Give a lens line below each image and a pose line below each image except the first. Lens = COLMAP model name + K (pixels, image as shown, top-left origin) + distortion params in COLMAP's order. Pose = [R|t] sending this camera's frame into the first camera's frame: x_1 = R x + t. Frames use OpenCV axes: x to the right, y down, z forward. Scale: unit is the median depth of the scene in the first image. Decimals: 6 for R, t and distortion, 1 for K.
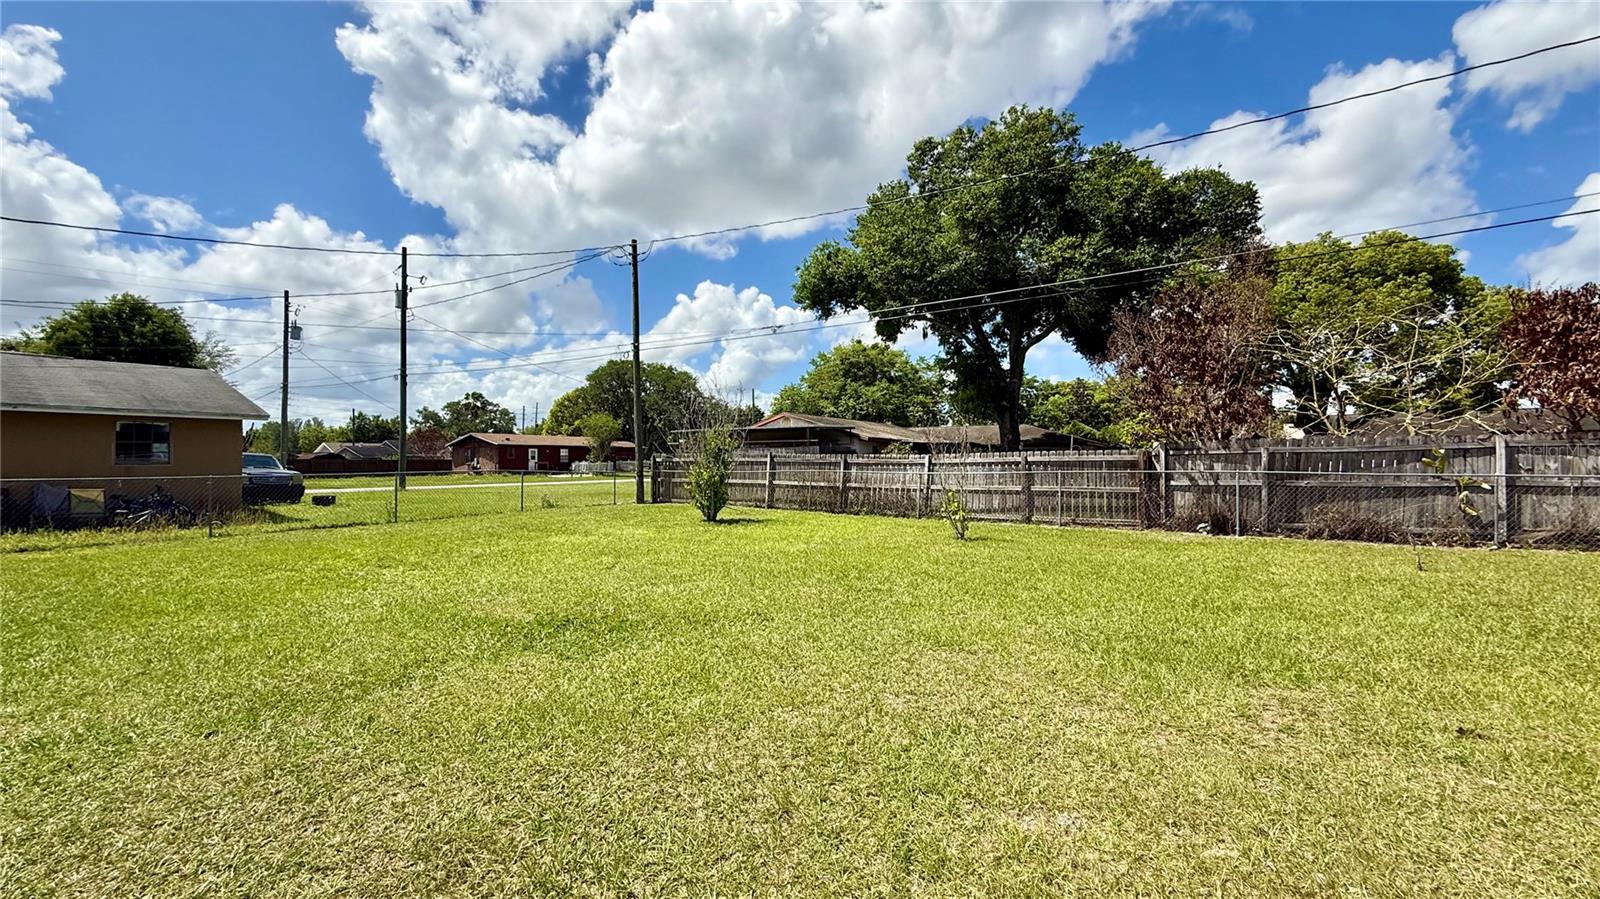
lens RADIAL K [[635.5, 0, 787.4], [0, 635.5, 452.2], [0, 0, 1]] dist [-0.000449, 0.000137]
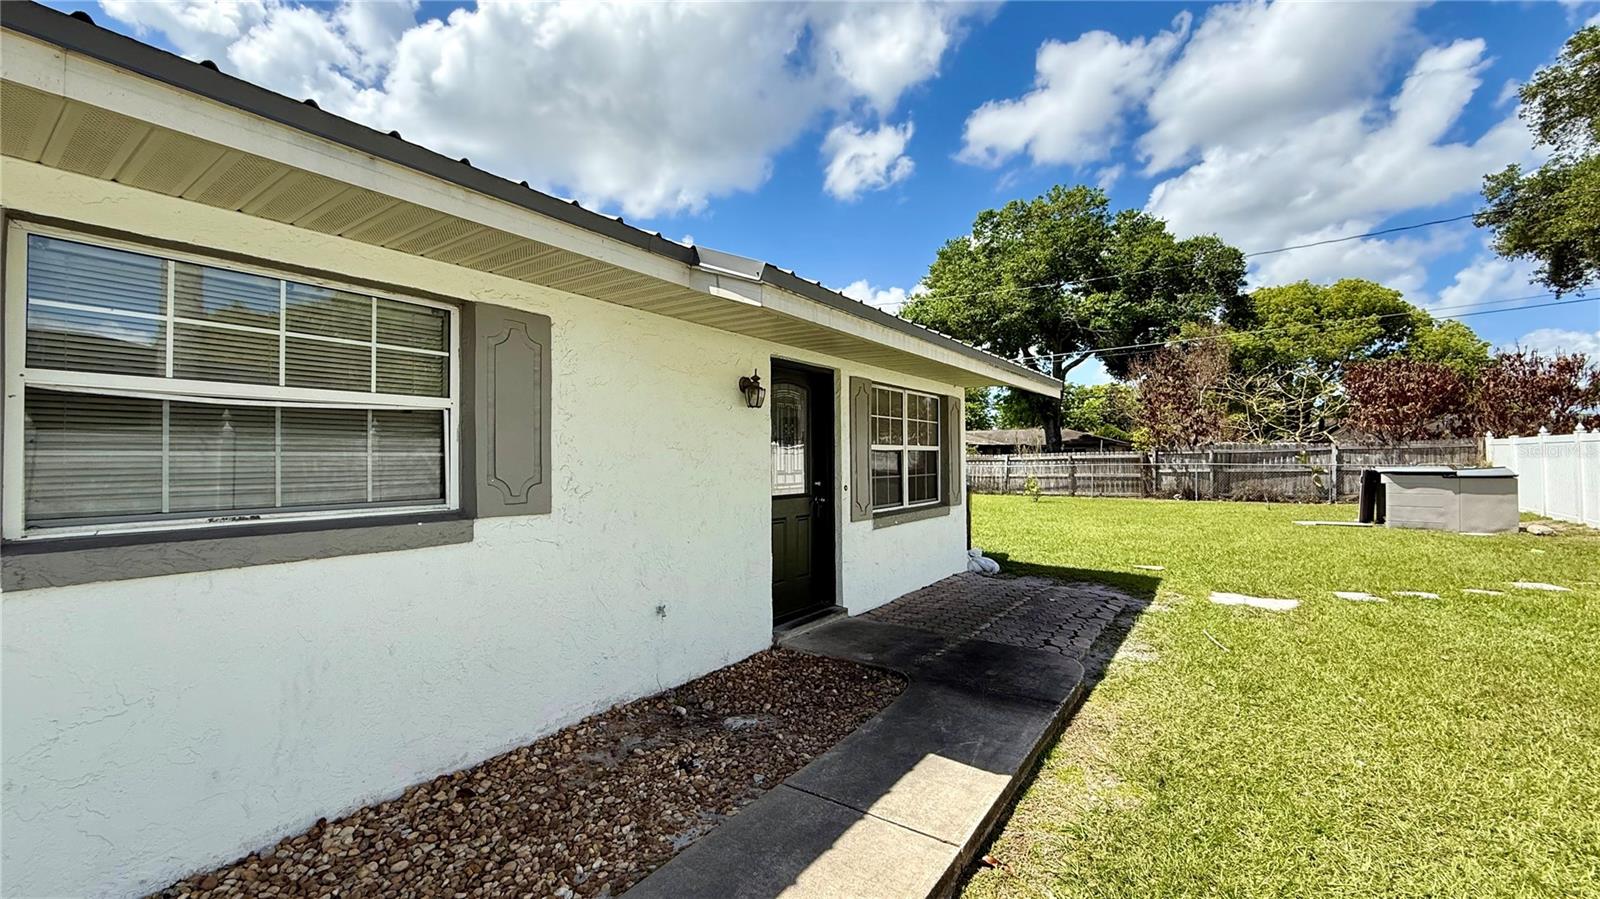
lens RADIAL K [[635.5, 0, 797.1], [0, 635.5, 449.7], [0, 0, 1]] dist [-0.000449, 0.000137]
pose [[0.999435, -0.004196, -0.033343, -0.358652], [0.004156, 0.999991, -0.001265, -0.011529], [0.033348, 0.001126, 0.999443, -0.855436]]
